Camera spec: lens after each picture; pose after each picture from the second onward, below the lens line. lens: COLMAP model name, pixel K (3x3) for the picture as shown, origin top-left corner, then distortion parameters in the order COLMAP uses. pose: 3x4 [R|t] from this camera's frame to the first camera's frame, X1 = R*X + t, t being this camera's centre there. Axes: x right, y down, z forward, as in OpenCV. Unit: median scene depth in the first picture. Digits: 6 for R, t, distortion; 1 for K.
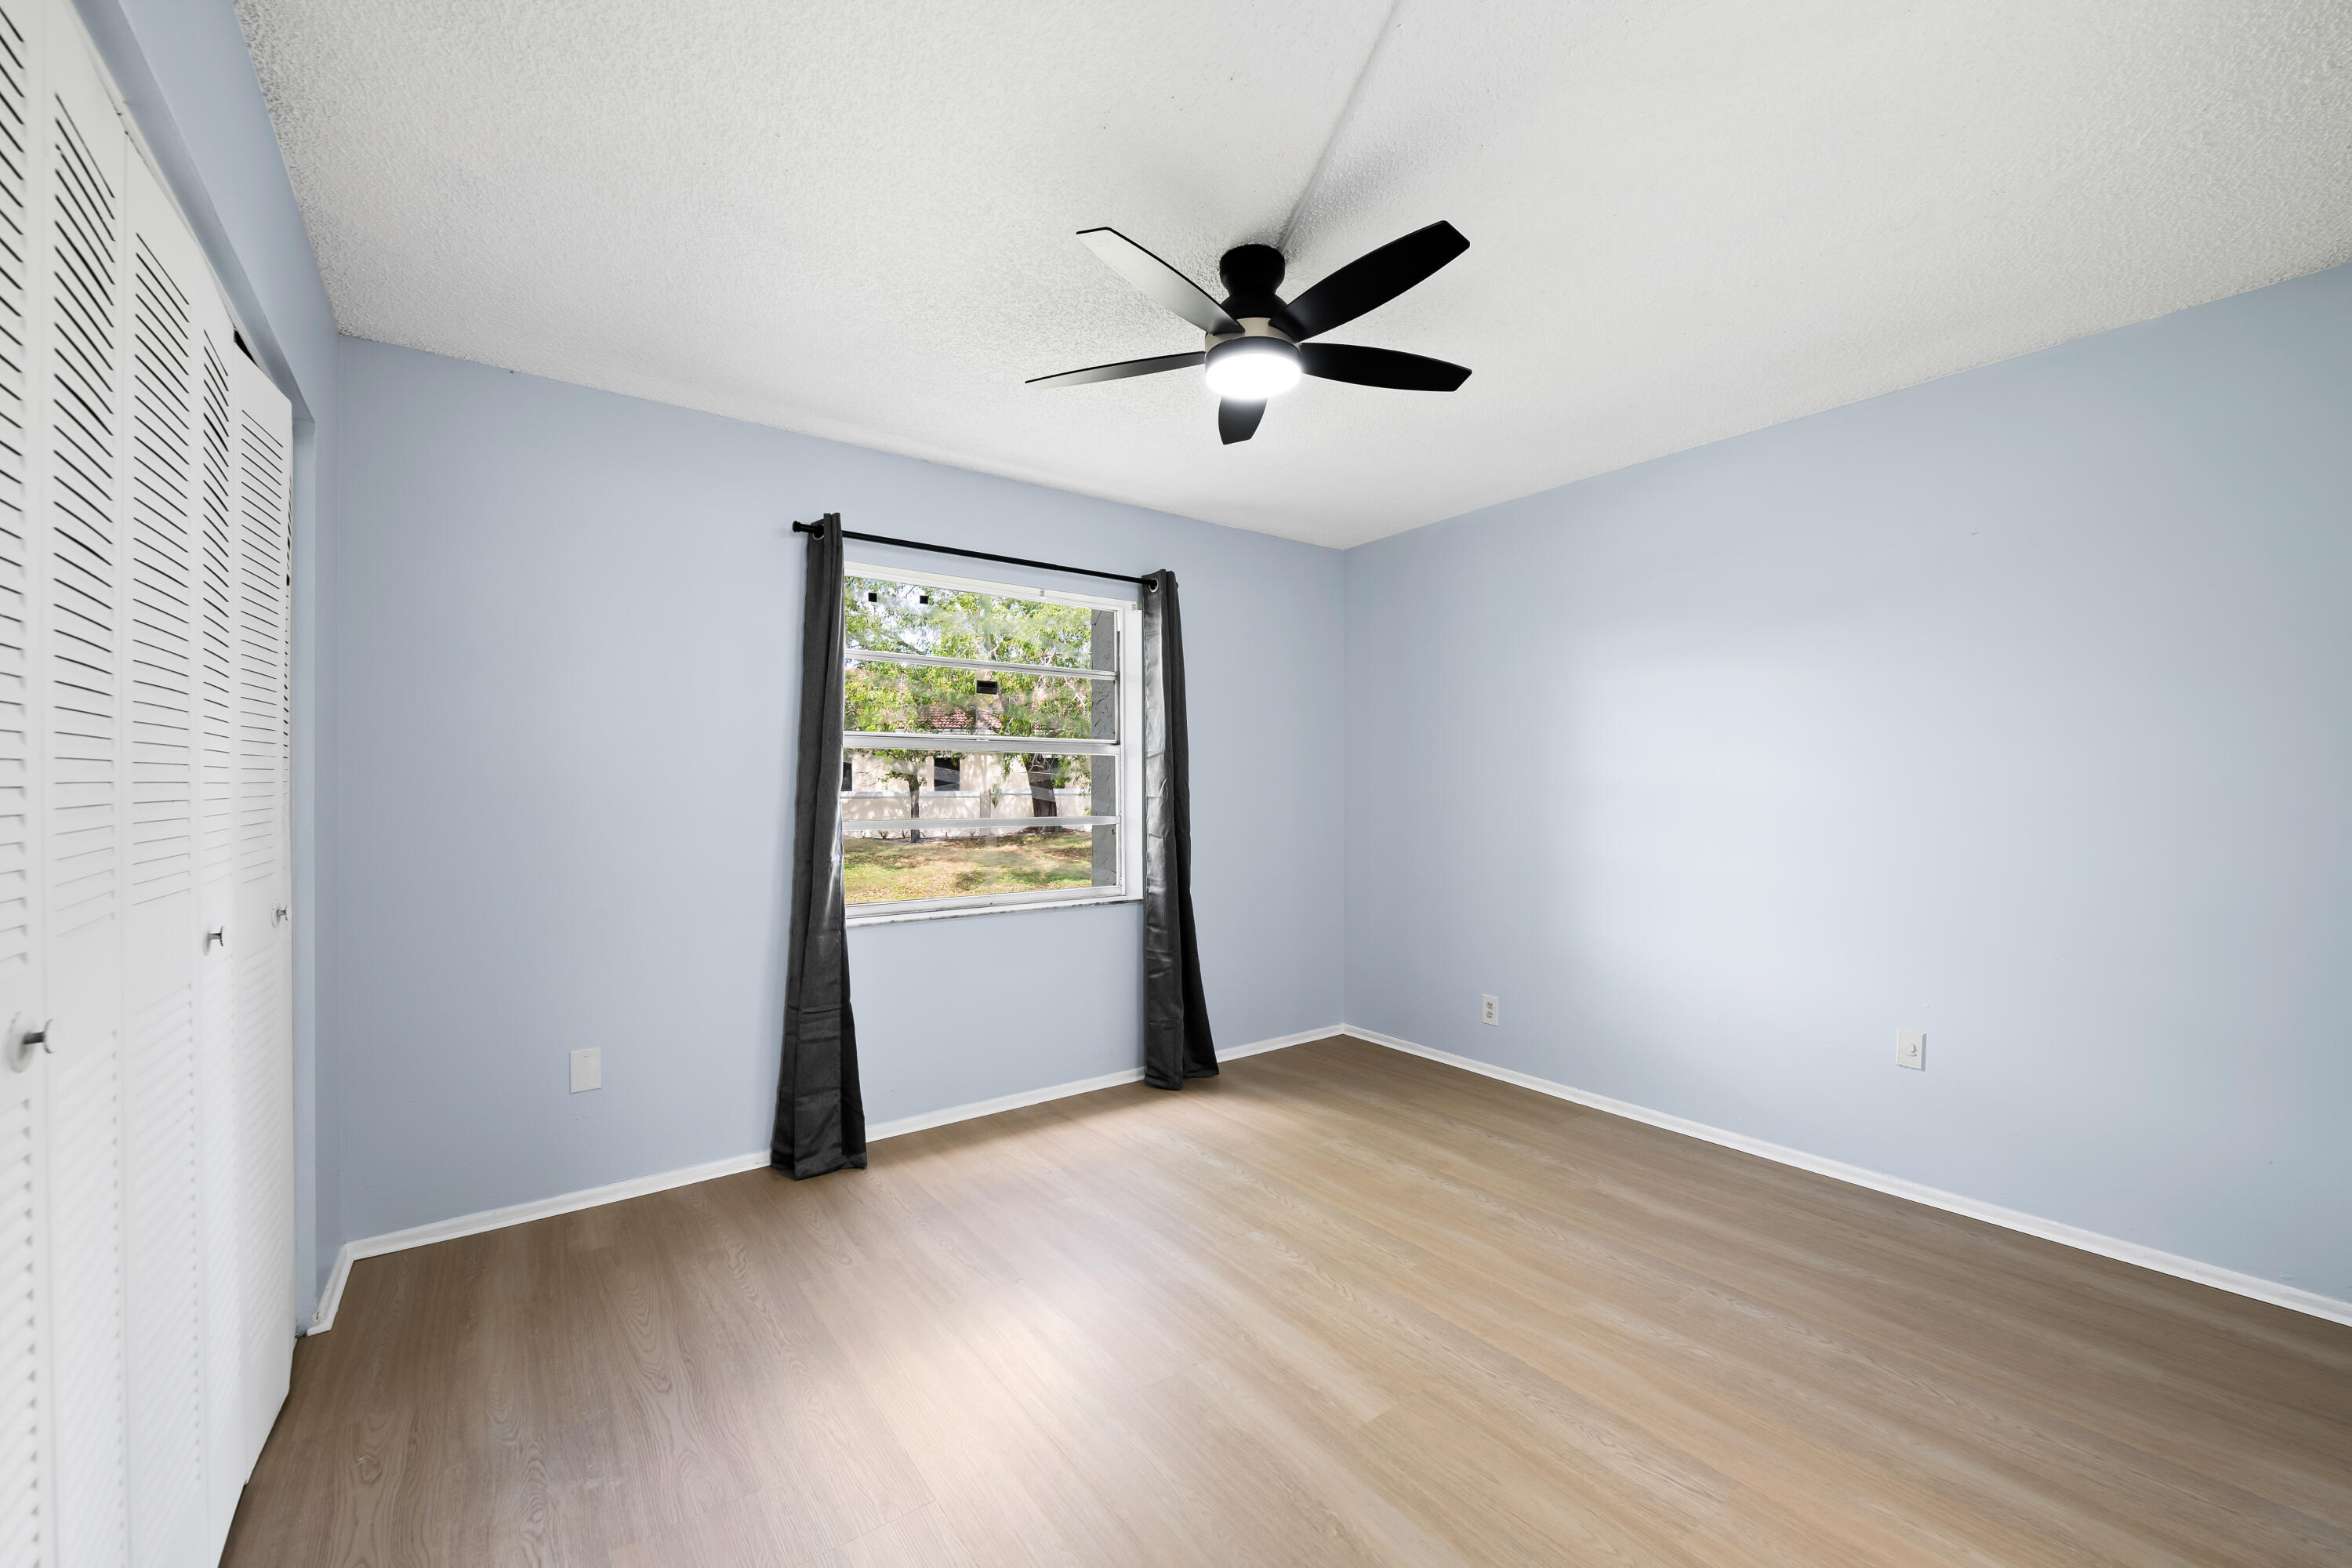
lens RADIAL K [[936.6, 0, 1190.7], [0, 936.6, 778.1], [0, 0, 1]] dist [0.001127, -0.003518]
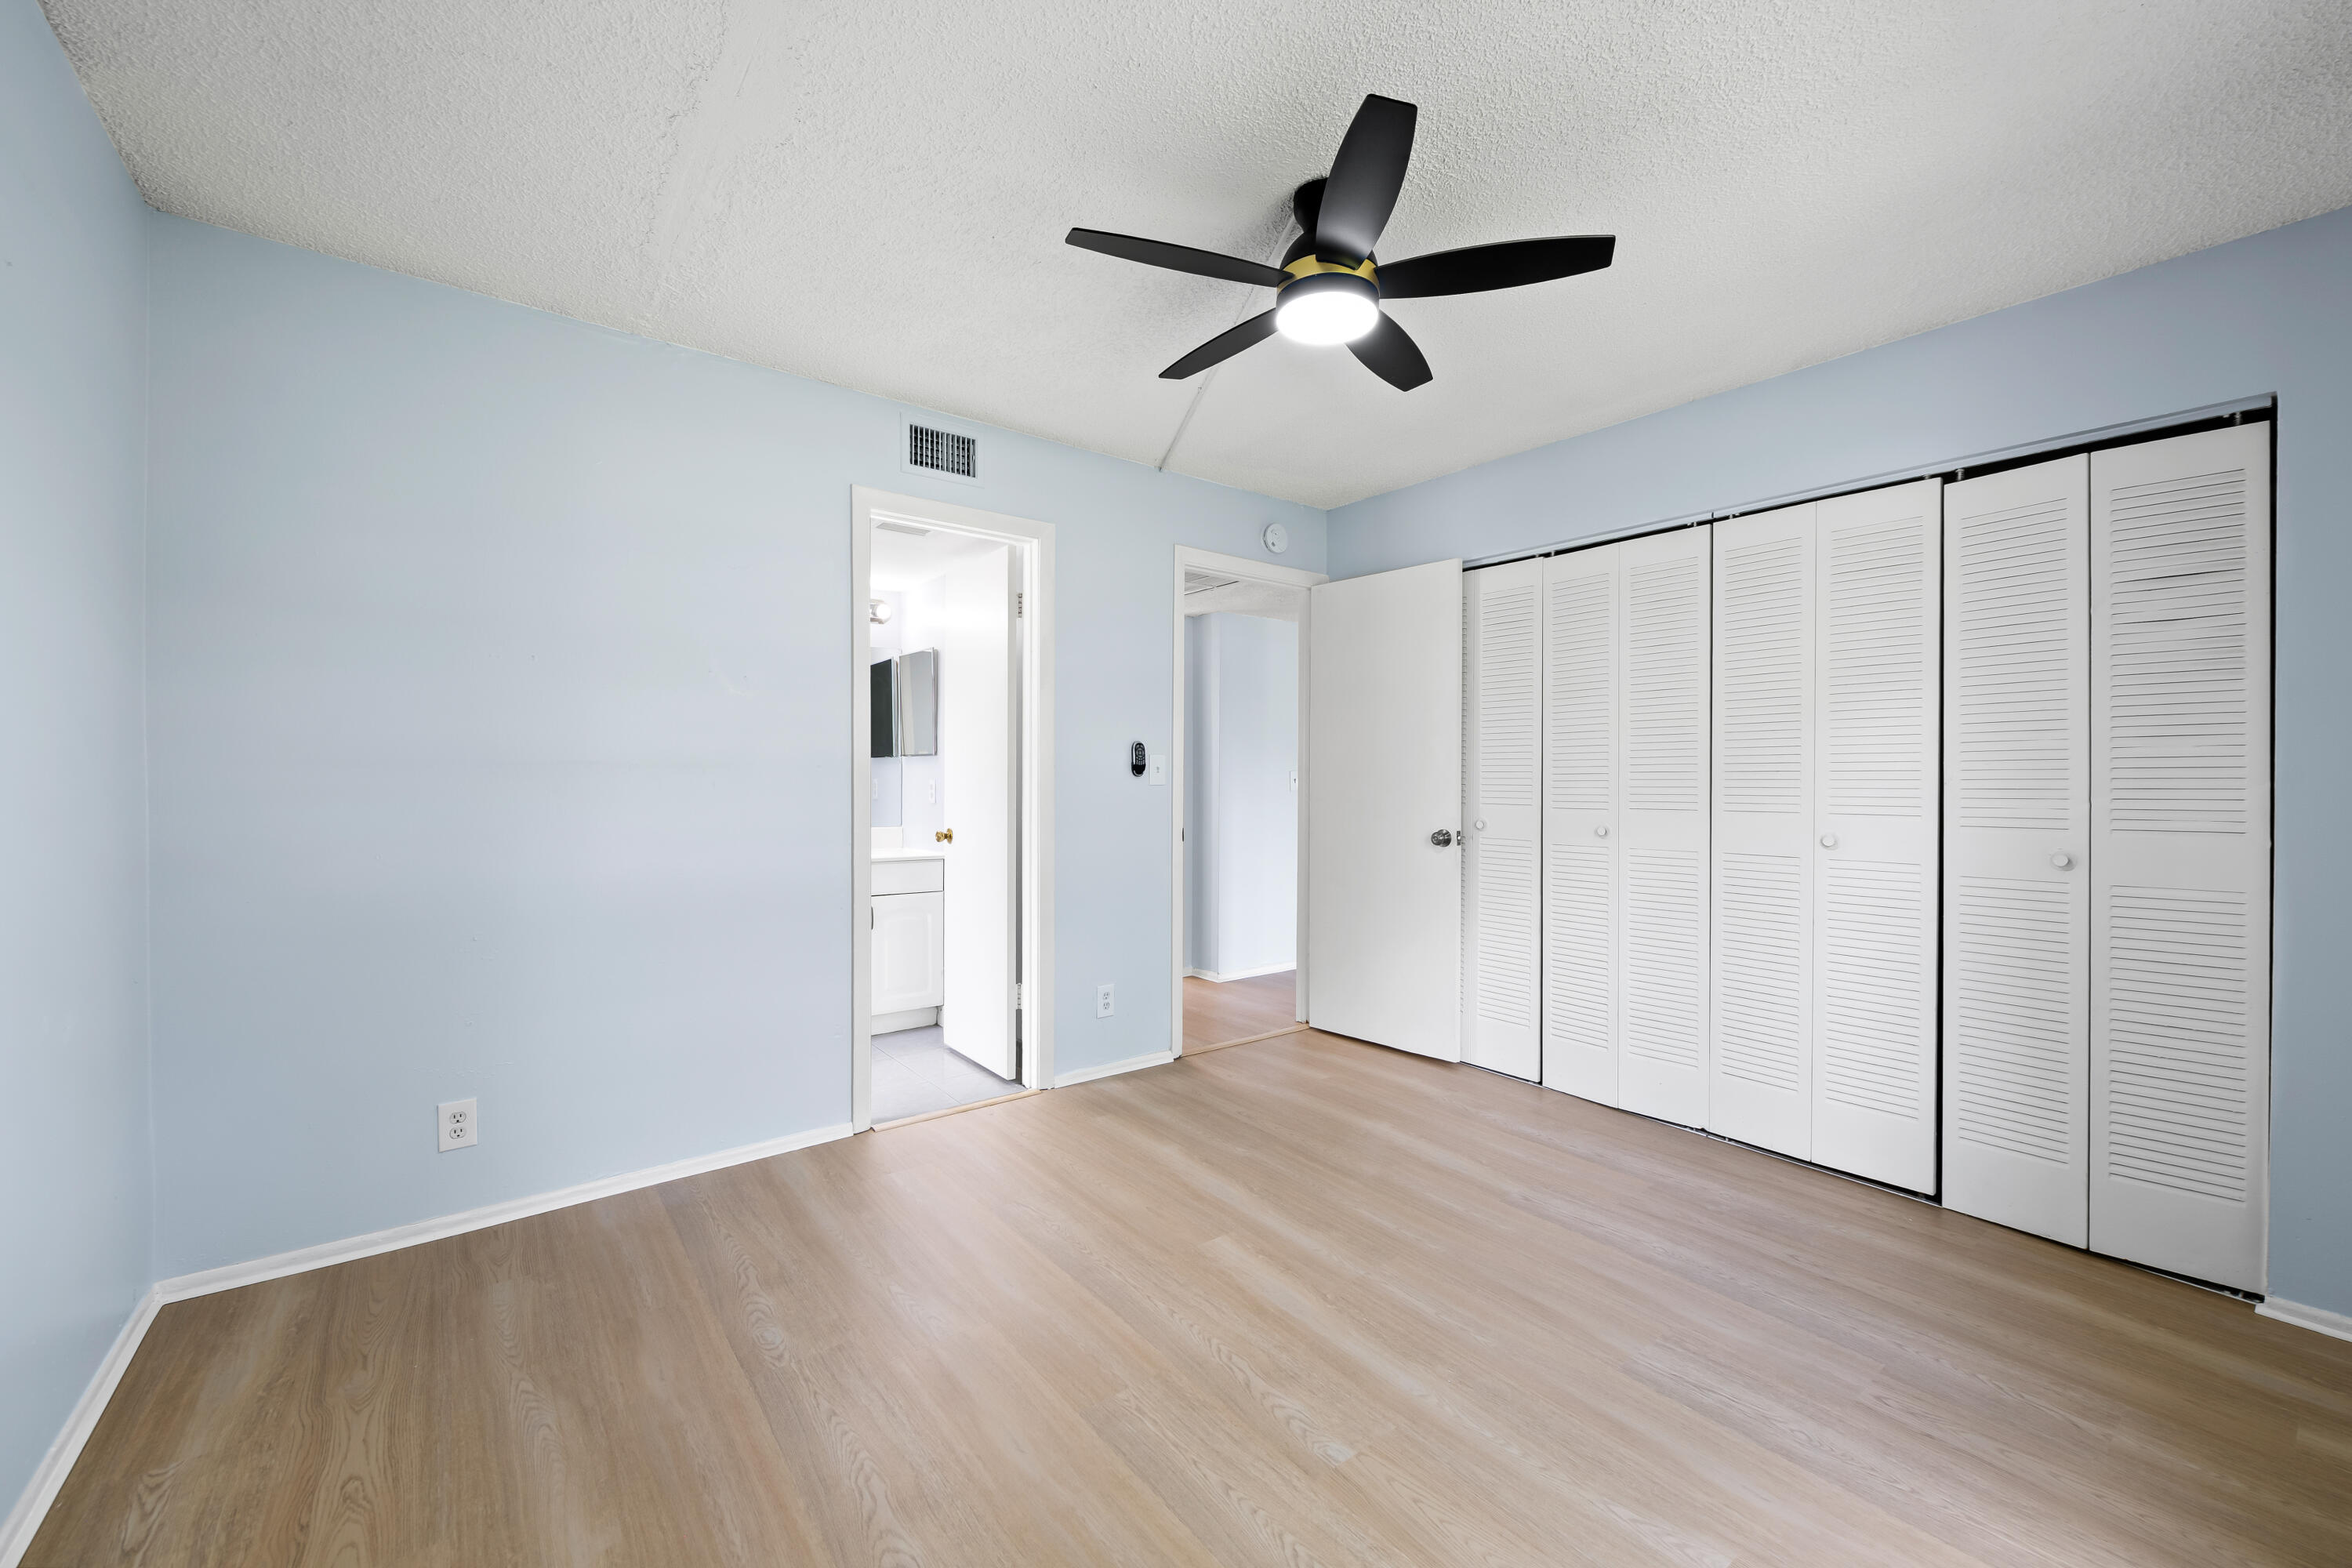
lens RADIAL K [[936.6, 0, 1190.7], [0, 936.6, 778.1], [0, 0, 1]] dist [0.001127, -0.003518]
pose [[-0.999818, -0.004541, -0.018504, 0.204391], [-0.004456, 0.999979, -0.004624, 0.034846], [0.018525, -0.004541, -0.999818, 1.809034]]
